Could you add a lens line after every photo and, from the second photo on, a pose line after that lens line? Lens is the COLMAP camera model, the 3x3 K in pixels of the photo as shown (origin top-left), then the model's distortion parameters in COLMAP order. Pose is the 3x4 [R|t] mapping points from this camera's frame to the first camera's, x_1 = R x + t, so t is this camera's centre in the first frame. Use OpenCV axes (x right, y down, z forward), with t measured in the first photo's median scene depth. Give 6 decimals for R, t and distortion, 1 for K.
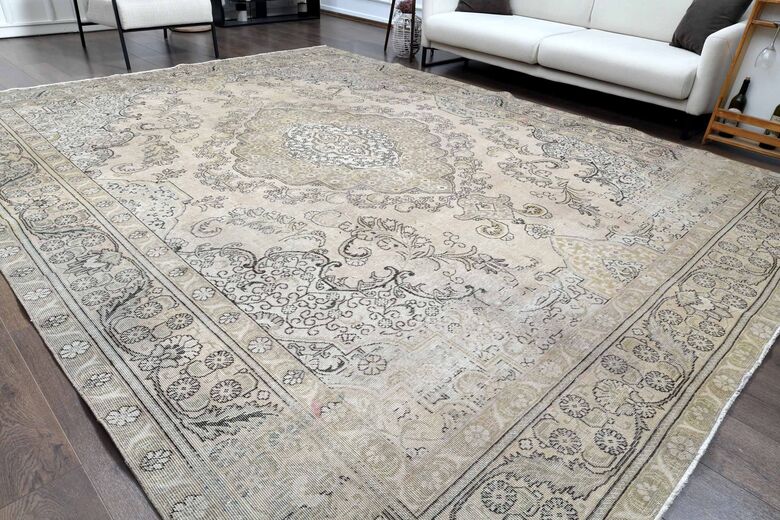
lens RADIAL K [[540.3, 0, 398.1], [0, 540.3, 253.1], [0, 0, 1]] dist [-0.049030, 0.036158]
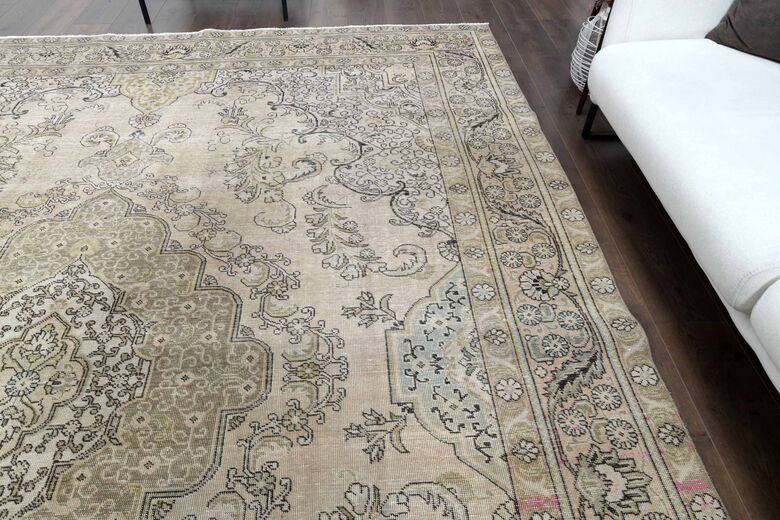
lens RADIAL K [[540.3, 0, 395.0], [0, 540.3, 254.5], [0, 0, 1]] dist [-0.049030, 0.036158]
pose [[0.753054, 0.443086, -0.486399, 0.332819], [-0.326944, 0.893523, 0.307773, -0.585489], [0.570979, -0.072745, 0.817735, 0.866168]]
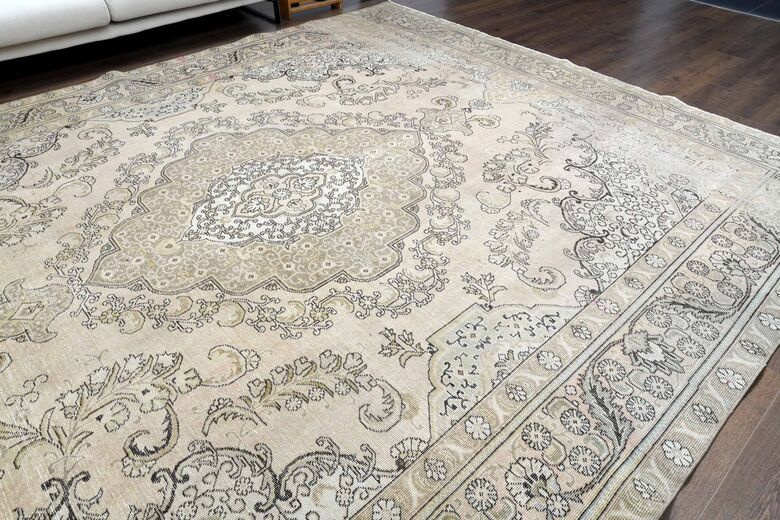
lens RADIAL K [[540.3, 0, 391.0], [0, 540.3, 252.9], [0, 0, 1]] dist [-0.049030, 0.036158]
pose [[0.042146, -0.693784, 0.718949, -0.733441], [0.512138, 0.632863, 0.580688, -0.537850], [-0.857868, 0.343728, 0.381986, 0.652988]]
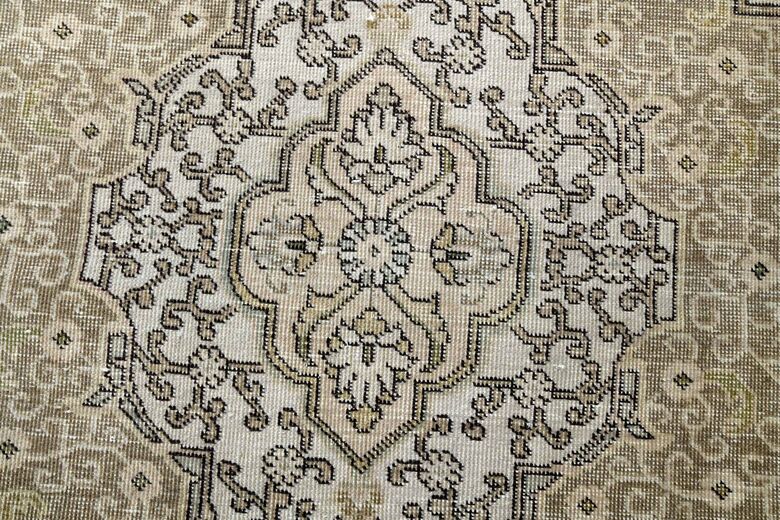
lens RADIAL K [[540.3, 0, 393.0], [0, 540.3, 256.2], [0, 0, 1]] dist [-0.049030, 0.036158]
pose [[-0.659480, -0.751434, 0.020805, -0.122318], [0.365430, -0.296280, 0.882428, -0.398105], [-0.656922, 0.589547, 0.469987, 0.960510]]
